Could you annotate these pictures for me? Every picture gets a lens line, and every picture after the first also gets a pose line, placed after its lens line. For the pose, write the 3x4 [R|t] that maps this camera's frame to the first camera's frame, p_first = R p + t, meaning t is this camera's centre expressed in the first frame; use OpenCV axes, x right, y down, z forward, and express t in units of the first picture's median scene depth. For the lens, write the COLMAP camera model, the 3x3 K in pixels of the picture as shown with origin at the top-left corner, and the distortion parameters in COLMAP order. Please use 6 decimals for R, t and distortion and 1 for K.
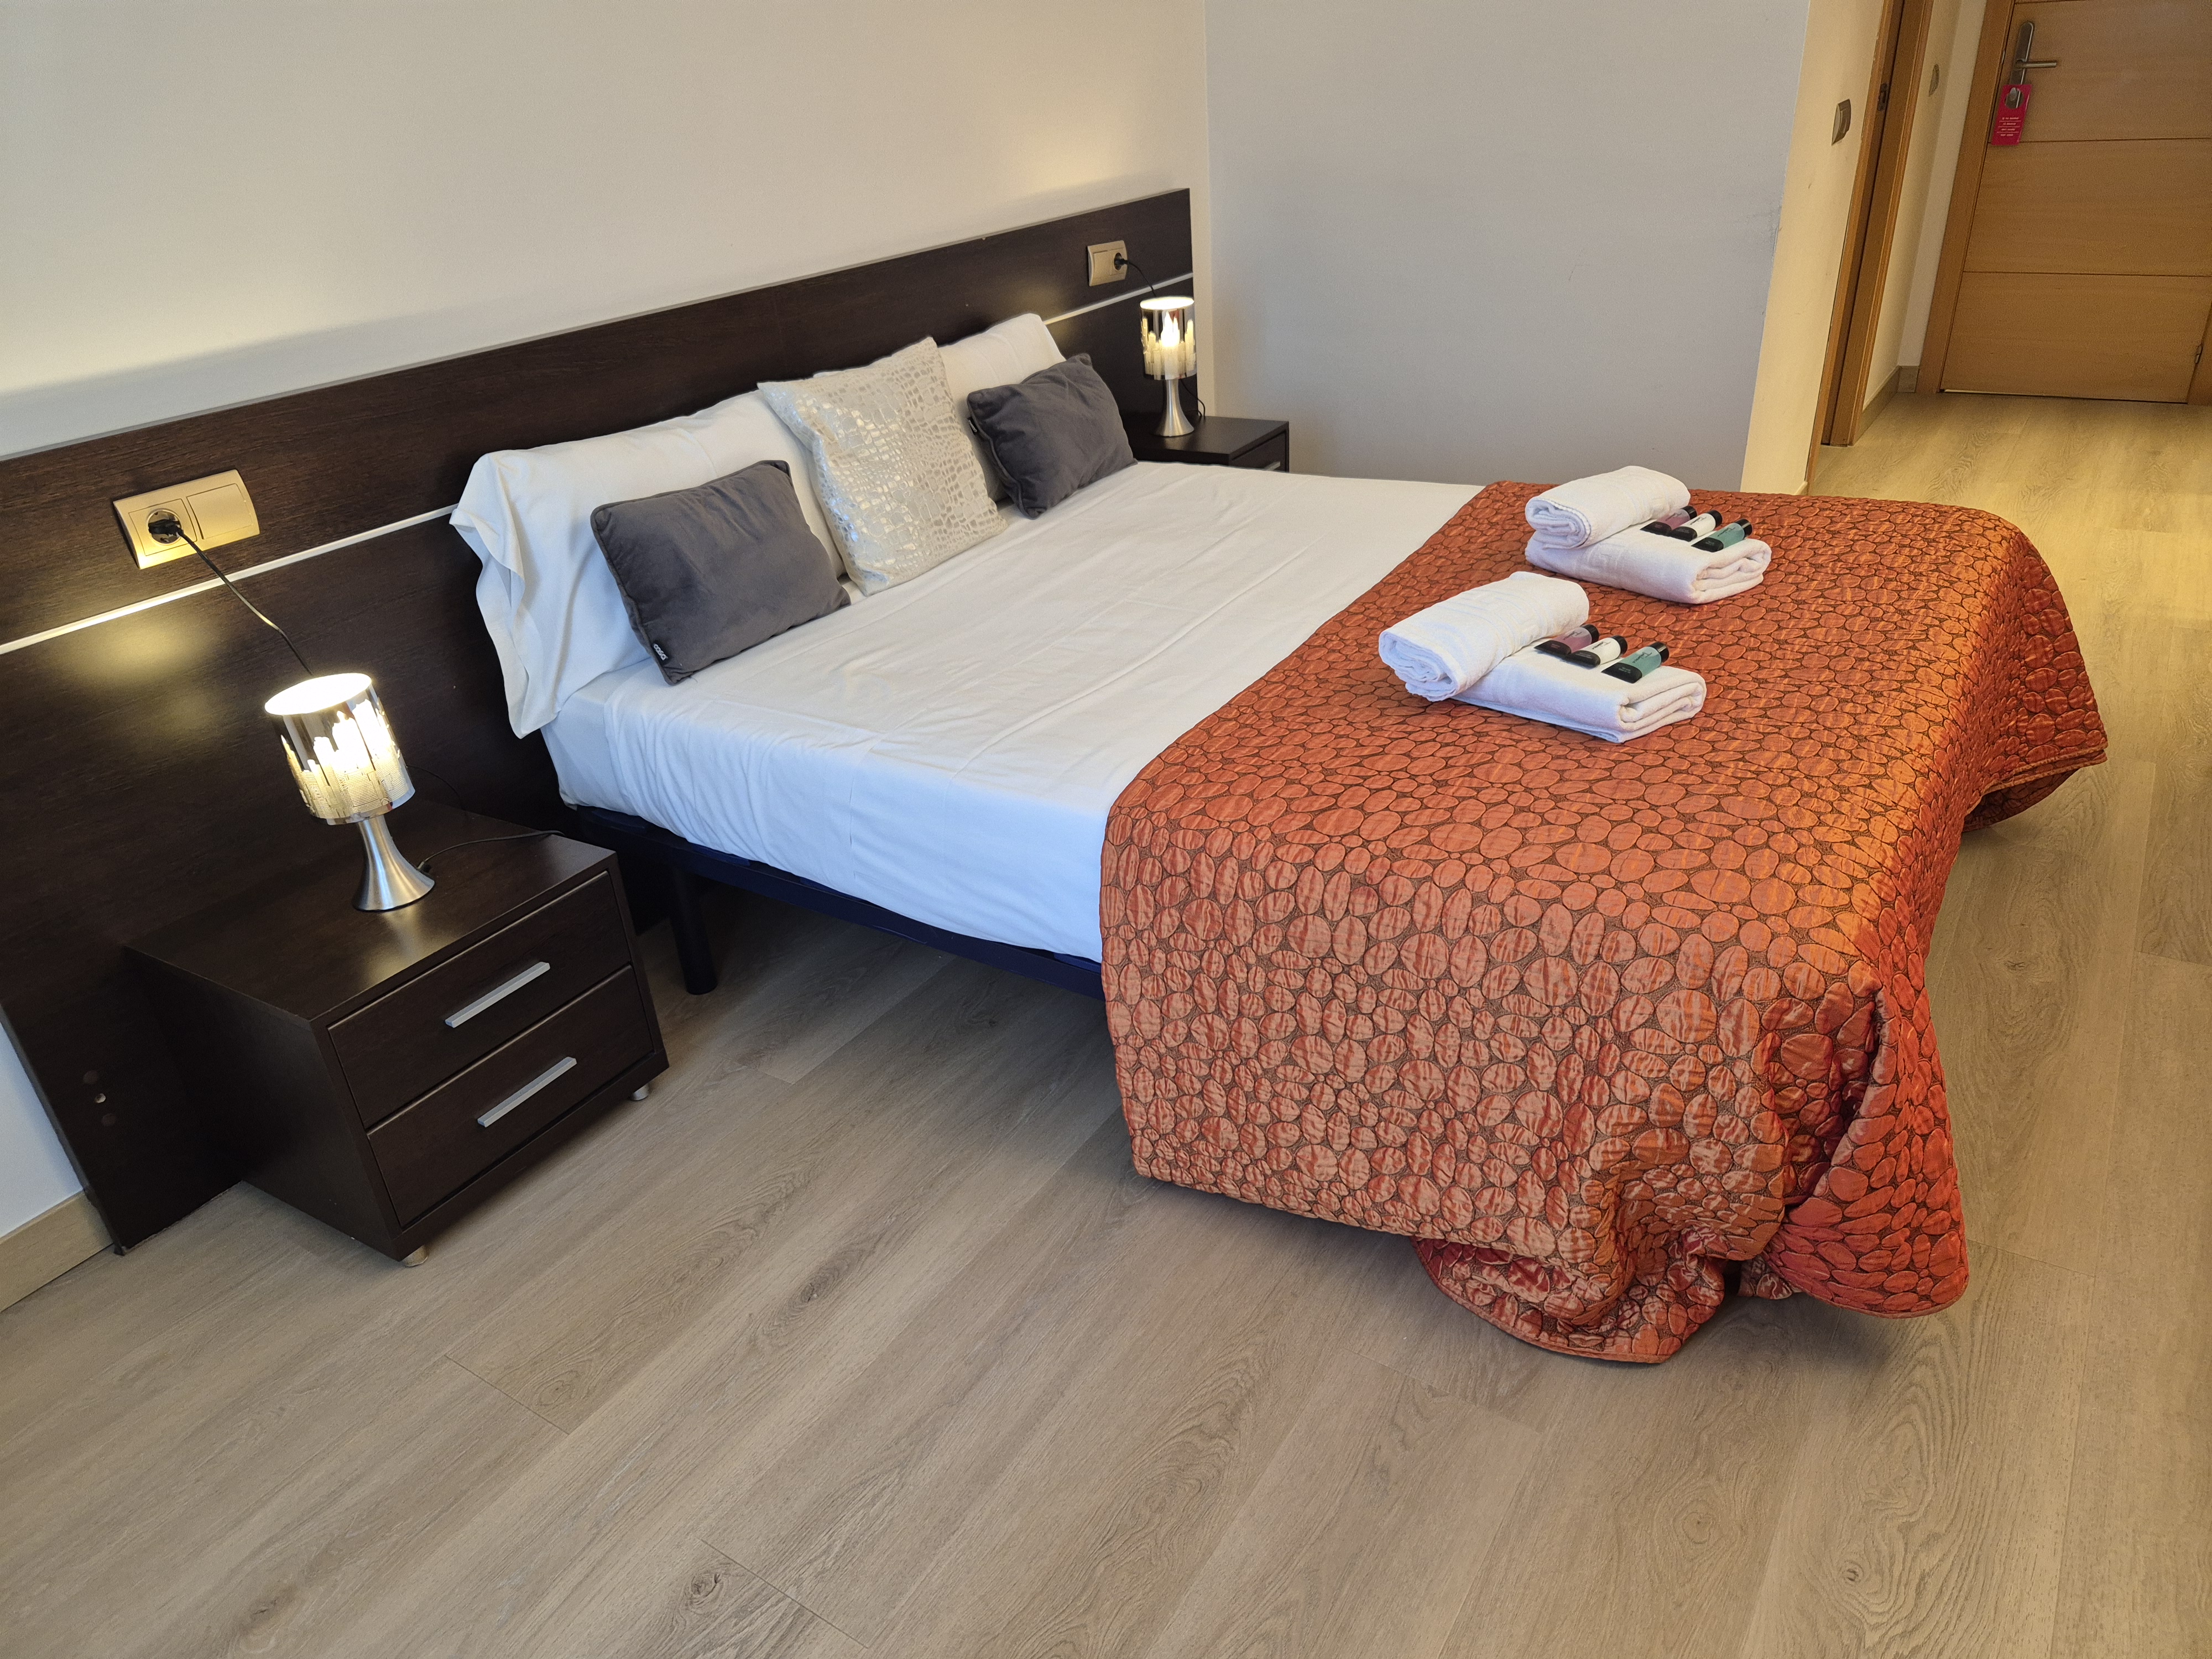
lens RADIAL K [[1510.1, 0, 1096.6], [0, 1510.1, 821.7], [0, 0, 1]] dist [0.037638, -0.012378]
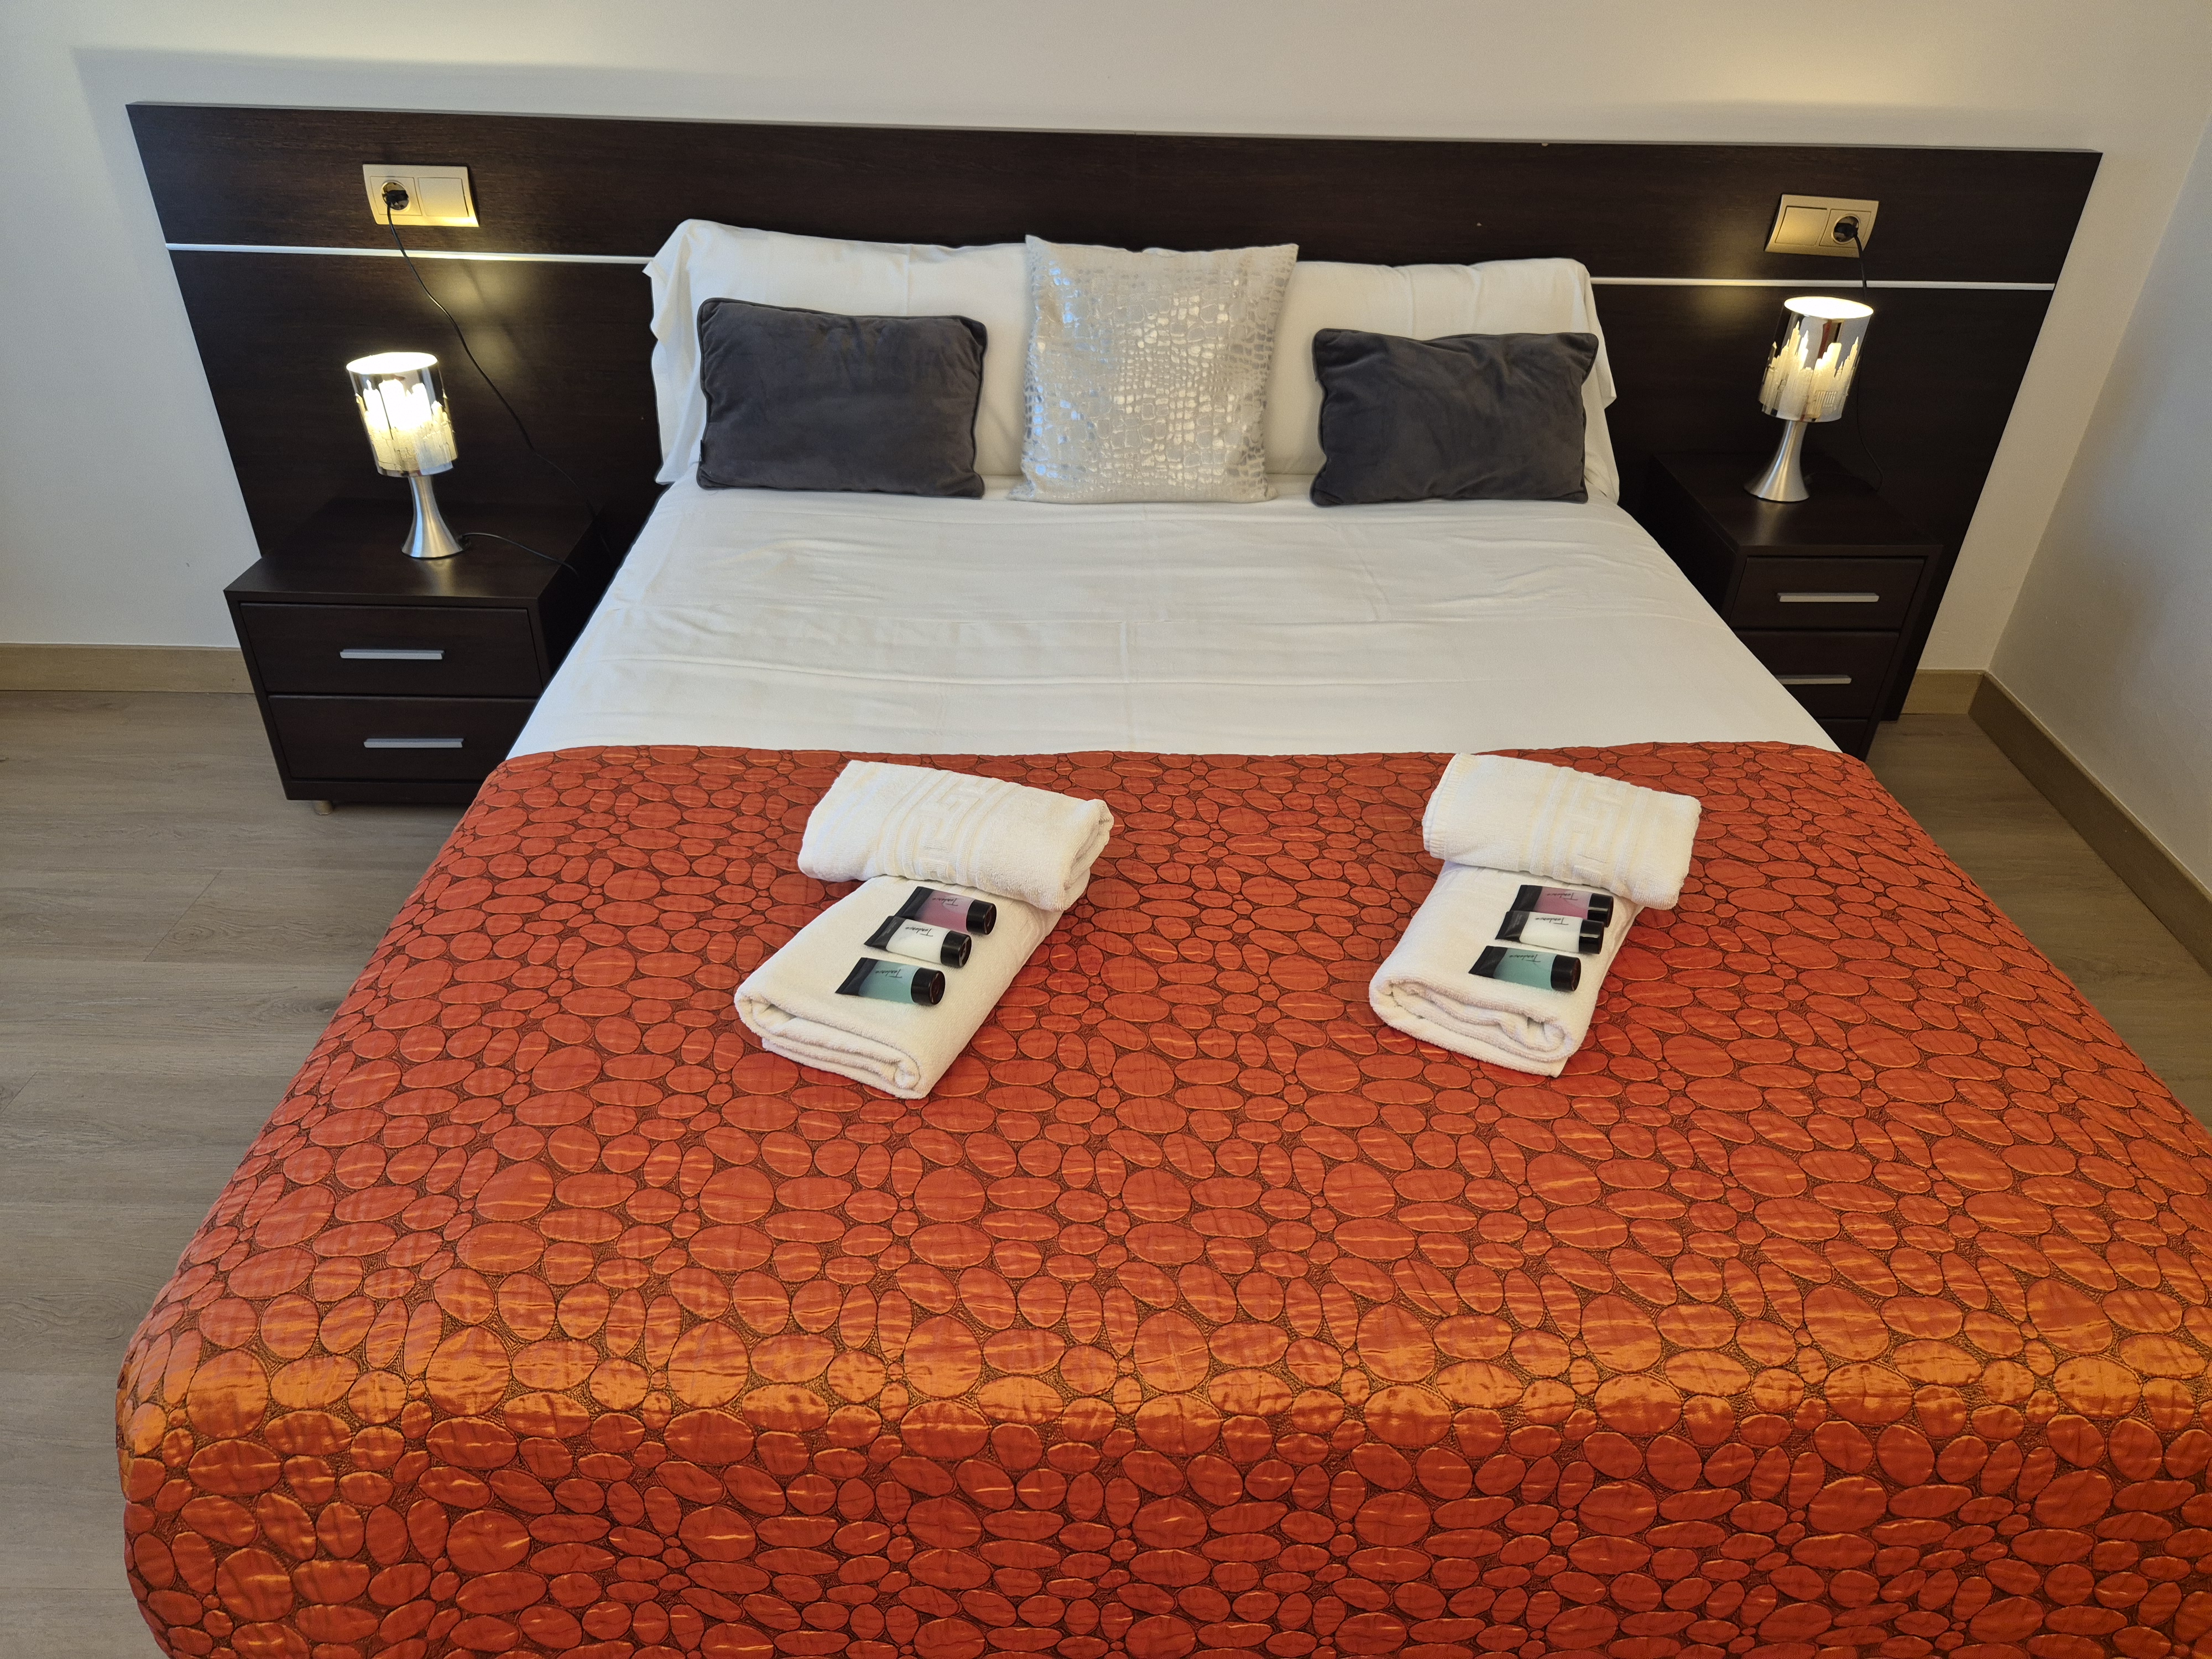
lens RADIAL K [[1510.1, 0, 1096.7], [0, 1510.1, 844.2], [0, 0, 1]] dist [0.037638, -0.012378]
pose [[0.552291, 0.530124, -0.643384, 0.656658], [-0.438224, 0.841151, 0.316898, -0.330257], [0.709179, 0.106926, 0.696873, 0.500407]]
